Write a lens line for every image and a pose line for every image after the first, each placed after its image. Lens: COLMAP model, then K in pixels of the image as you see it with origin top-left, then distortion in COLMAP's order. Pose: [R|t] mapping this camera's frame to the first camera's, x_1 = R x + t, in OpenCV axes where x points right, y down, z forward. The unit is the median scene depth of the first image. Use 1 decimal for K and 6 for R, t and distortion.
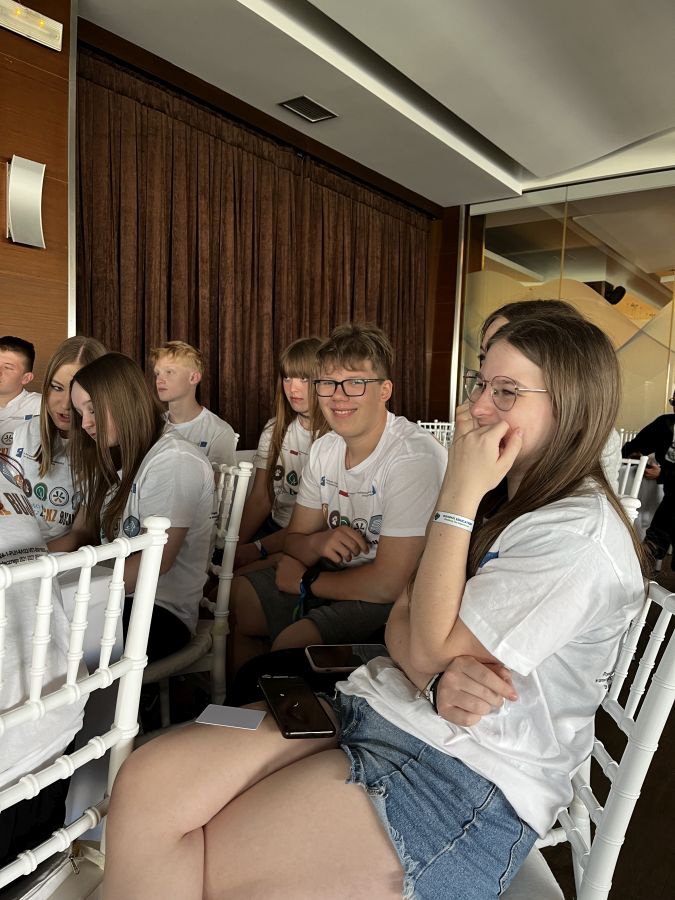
lens RADIAL K [[691.9, 0, 337.5], [0, 691.9, 450.0], [0, 0, 1]] dist [0.048035, -0.078681]
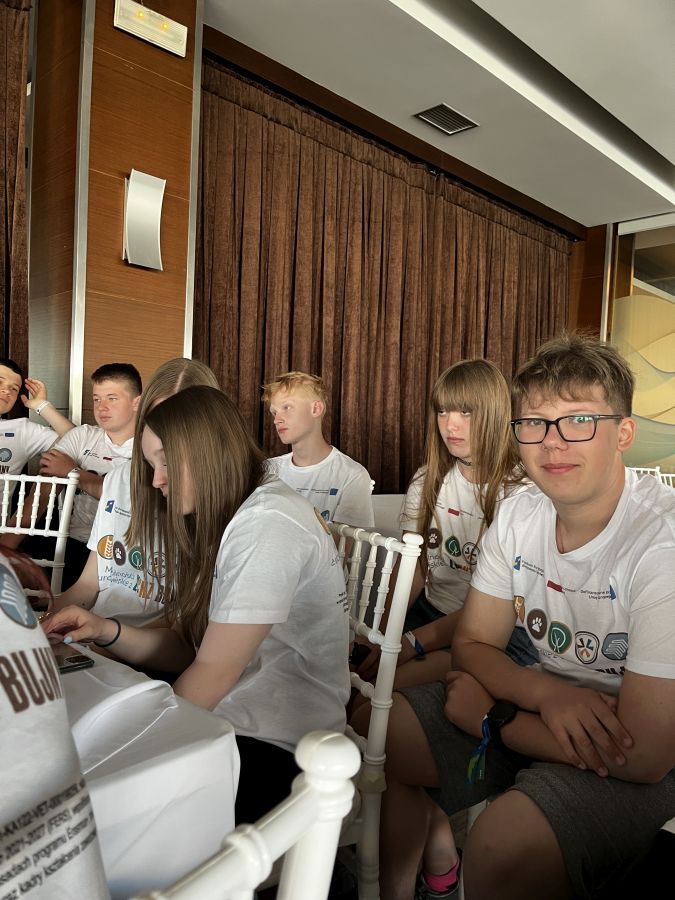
lens RADIAL K [[691.9, 0, 337.5], [0, 691.9, 450.0], [0, 0, 1]] dist [0.048035, -0.078681]
pose [[0.987440, 0.015095, -0.157272, -0.034349], [-0.023166, 0.998500, -0.049611, -0.010965], [0.156287, 0.052632, 0.986308, 0.111227]]
